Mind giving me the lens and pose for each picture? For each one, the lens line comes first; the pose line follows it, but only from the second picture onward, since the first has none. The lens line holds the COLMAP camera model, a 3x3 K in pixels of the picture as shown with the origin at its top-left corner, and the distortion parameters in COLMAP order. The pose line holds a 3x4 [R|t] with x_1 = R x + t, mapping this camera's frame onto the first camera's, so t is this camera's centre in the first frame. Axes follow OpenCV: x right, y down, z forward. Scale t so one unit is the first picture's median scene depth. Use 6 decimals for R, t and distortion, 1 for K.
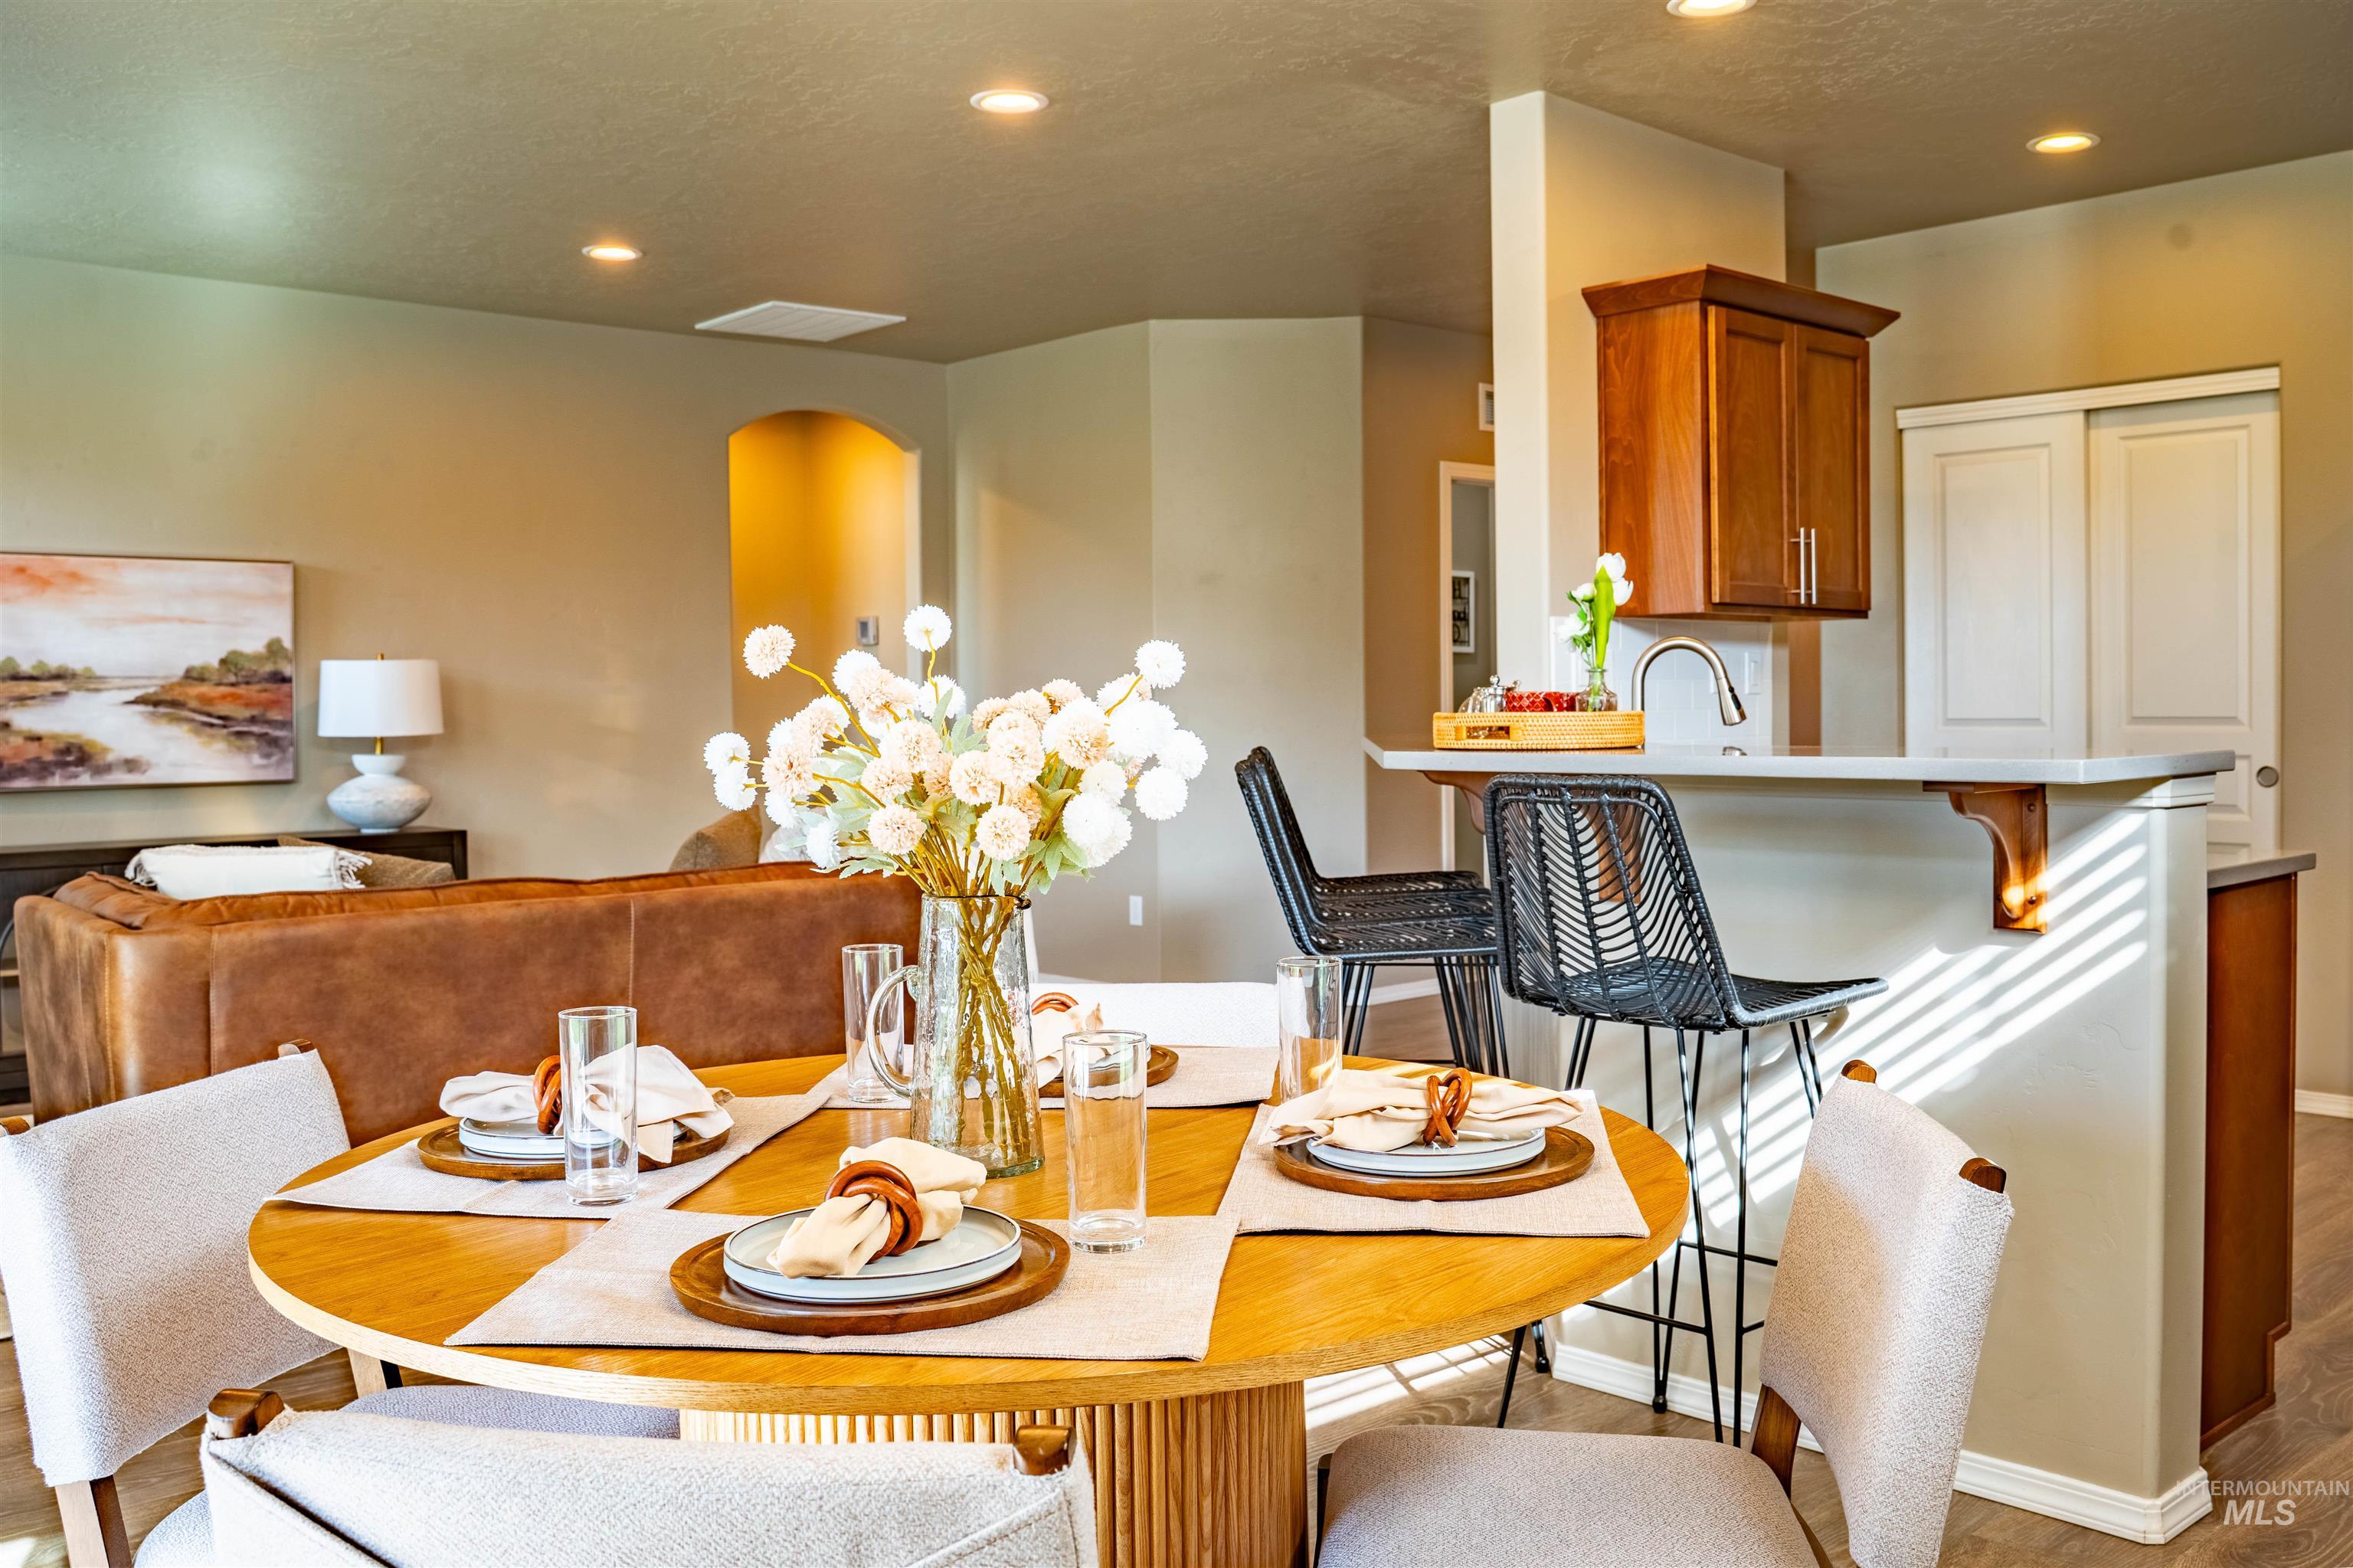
lens RADIAL K [[2126.7, 0, 1240.4], [0, 2126.7, 766.4], [0, 0, 1]] dist [-0.074682, 0.068442]
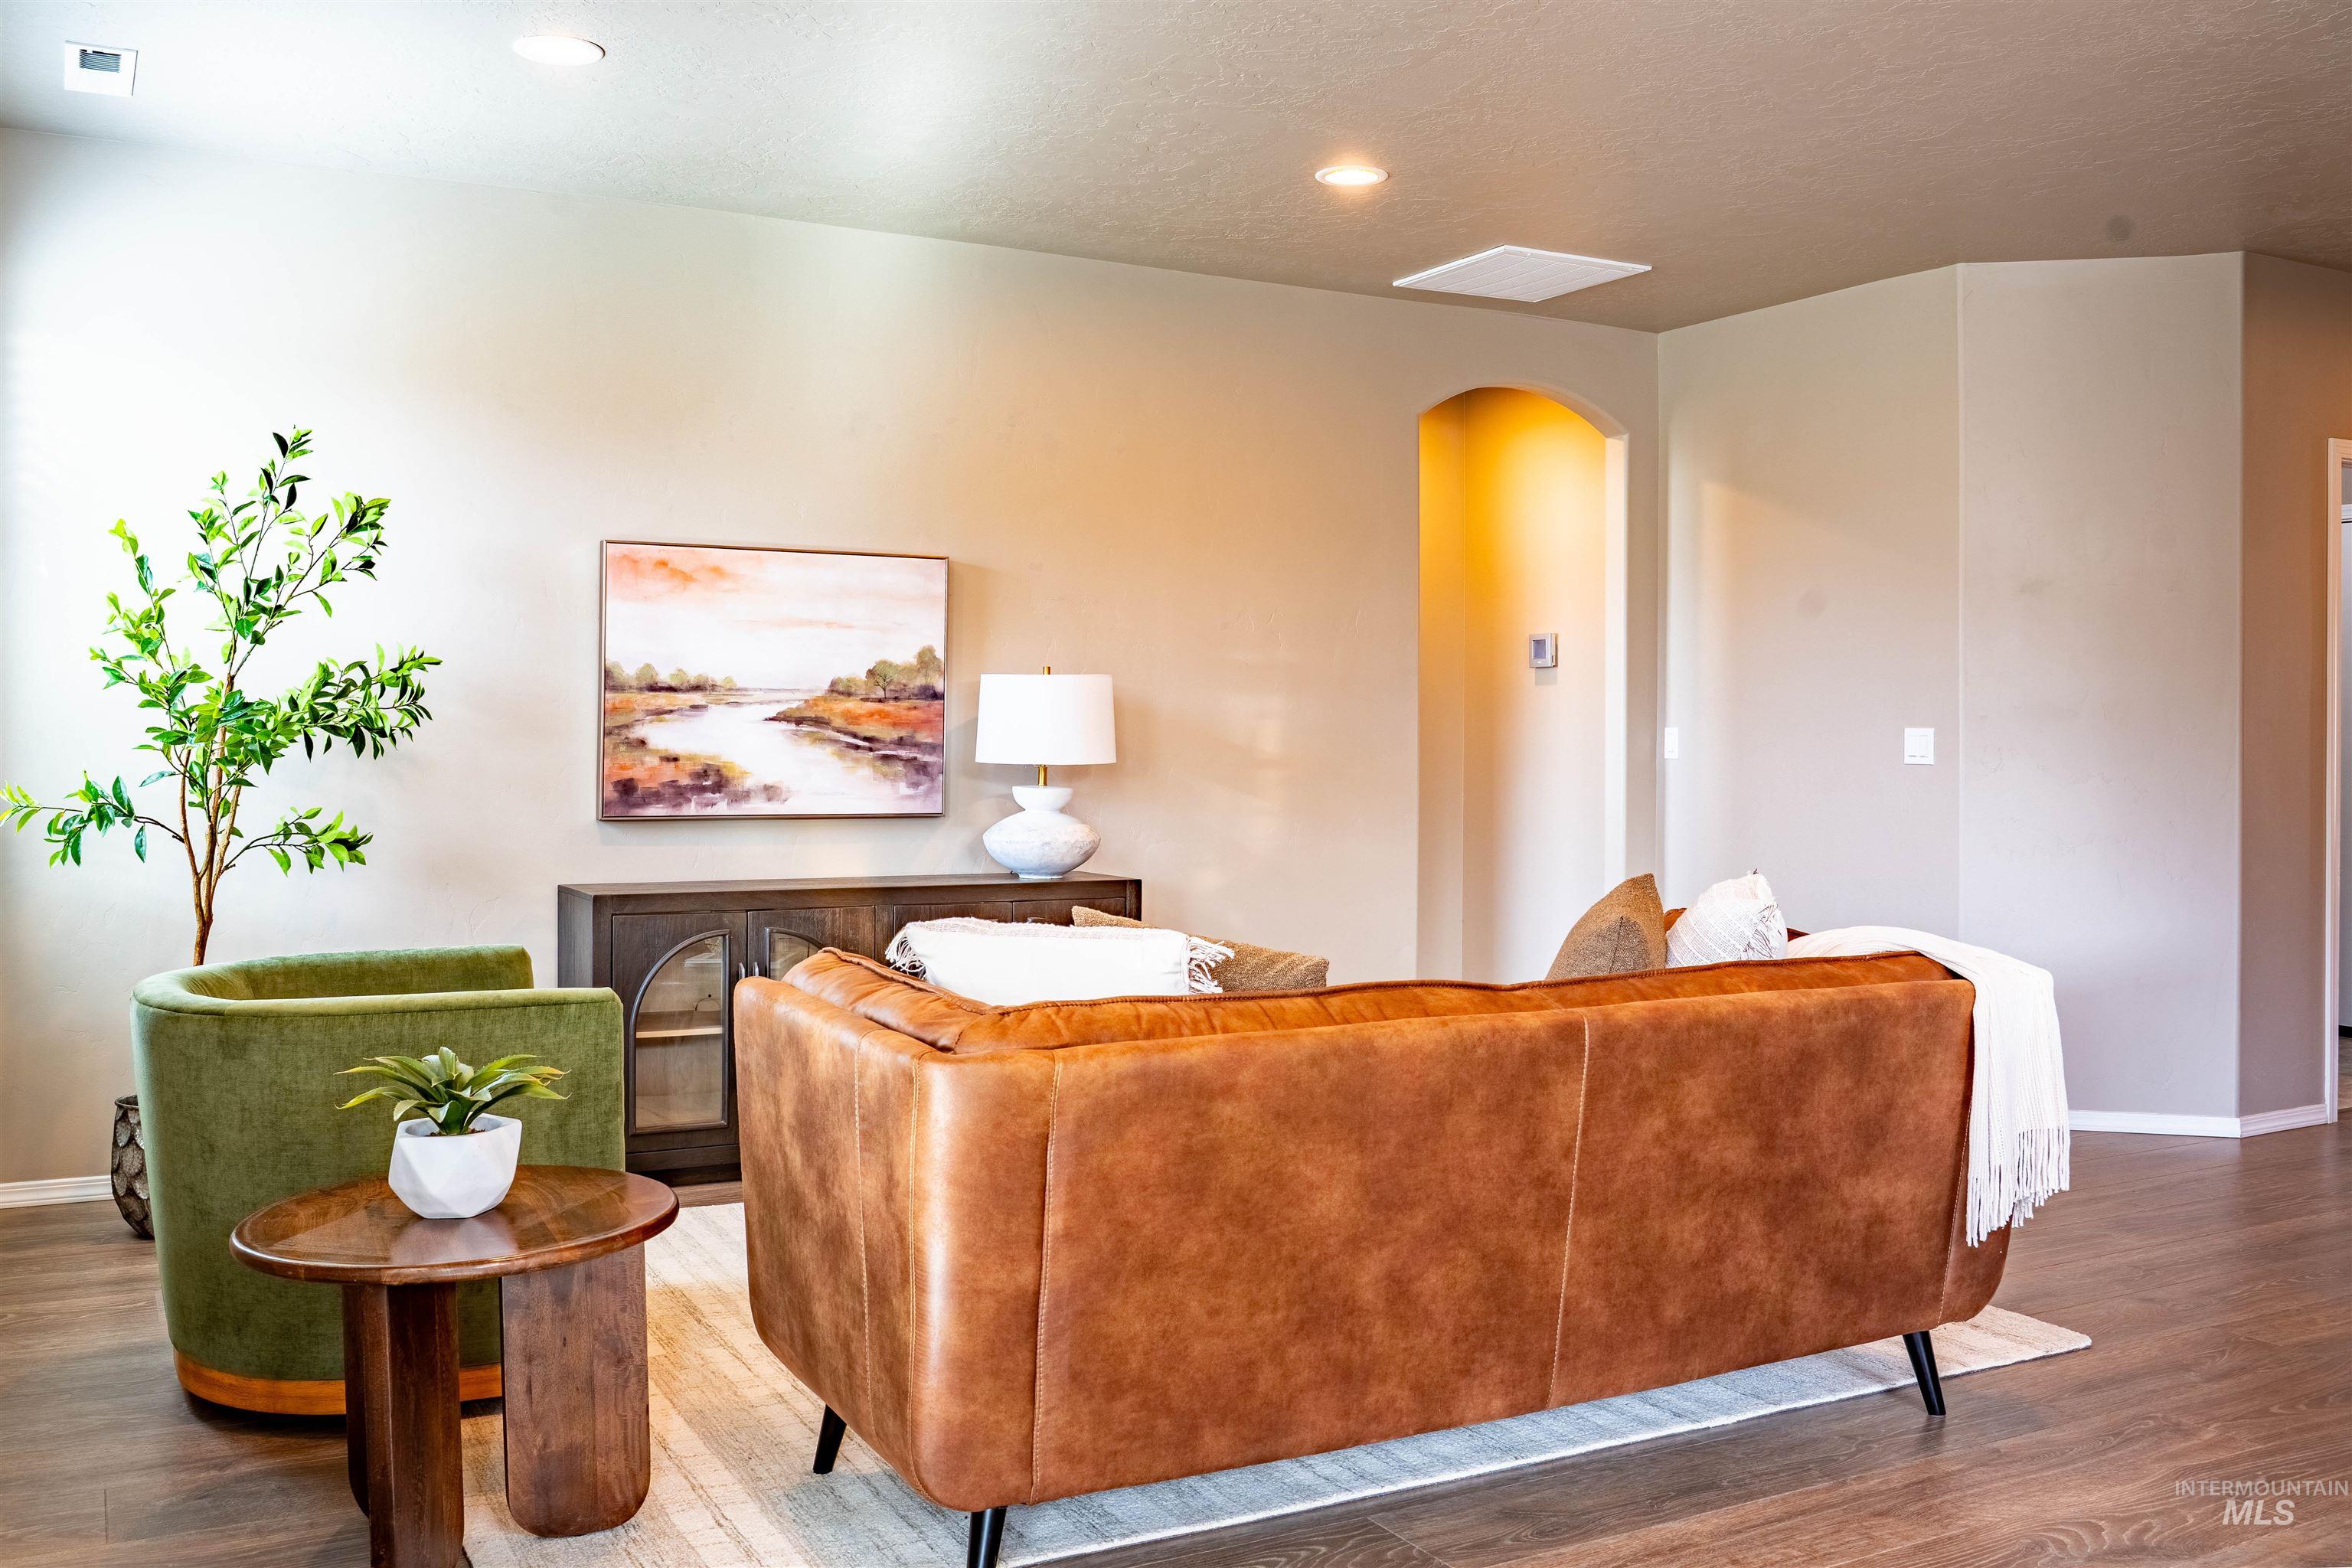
lens RADIAL K [[2125.8, 0, 1180.5], [0, 2125.8, 763.9], [0, 0, 1]] dist [-0.074682, 0.068442]
pose [[0.972564, 0.020495, -0.231730, -0.162611], [-0.024409, 0.999604, -0.014033, -0.004026], [0.231351, 0.019304, 0.972679, 0.190347]]
